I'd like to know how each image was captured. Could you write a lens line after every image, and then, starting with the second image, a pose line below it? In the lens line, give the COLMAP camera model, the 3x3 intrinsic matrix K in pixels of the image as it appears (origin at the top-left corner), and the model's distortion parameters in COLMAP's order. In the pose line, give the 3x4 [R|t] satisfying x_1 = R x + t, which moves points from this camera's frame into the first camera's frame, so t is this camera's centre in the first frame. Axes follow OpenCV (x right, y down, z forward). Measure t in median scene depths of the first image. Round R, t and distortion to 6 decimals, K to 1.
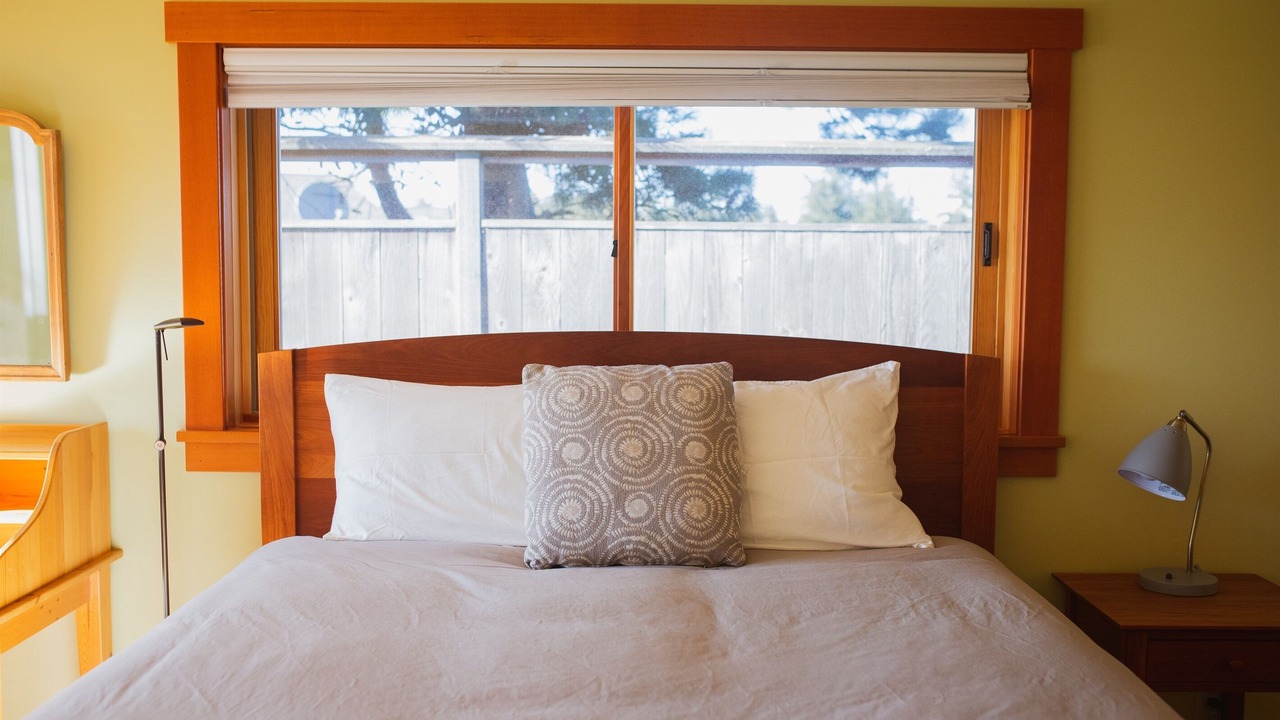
lens RADIAL K [[1232.0, 0, 640.0], [0, 1232.0, 360.0], [0, 0, 1]] dist [-0.038497, 0.039147]
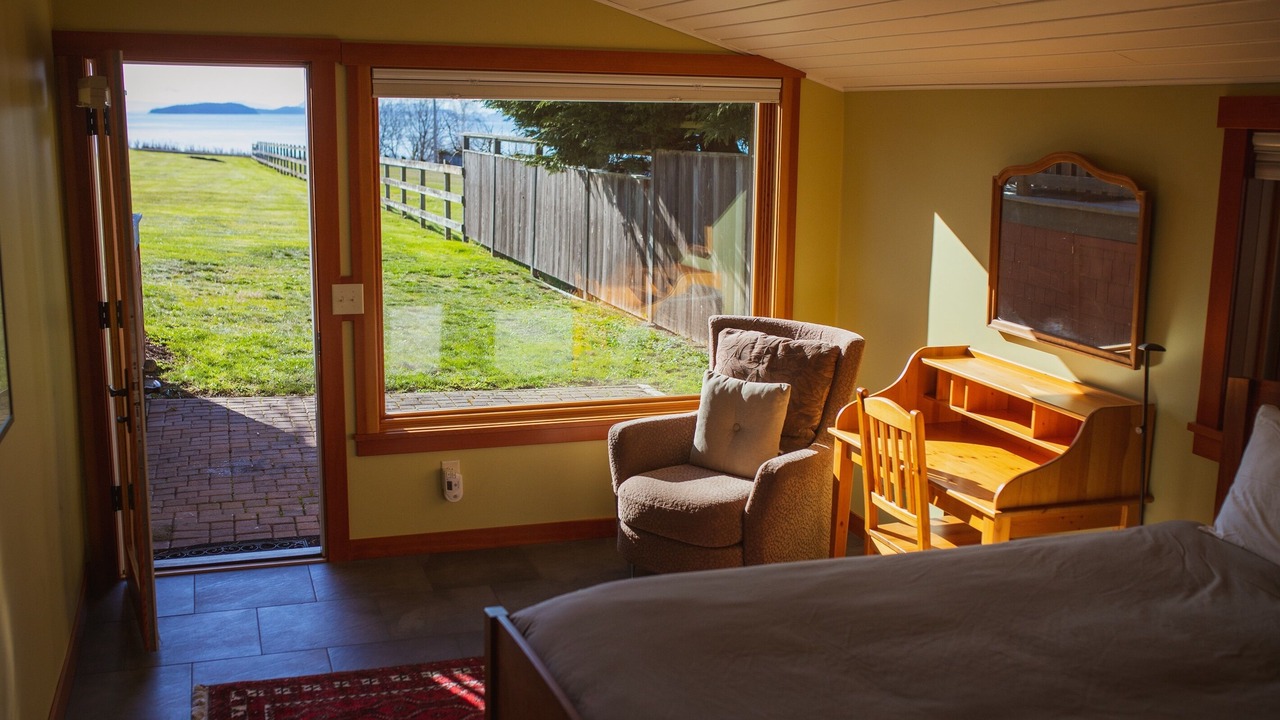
lens RADIAL K [[1232.0, 0, 640.0], [0, 1232.0, 360.0], [0, 0, 1]] dist [-0.038497, 0.039147]
pose [[0.332158, 0.177199, -0.926430, 0.654596], [-0.087815, 0.983738, 0.156676, -0.166615], [0.939127, 0.029313, 0.342317, -0.012923]]
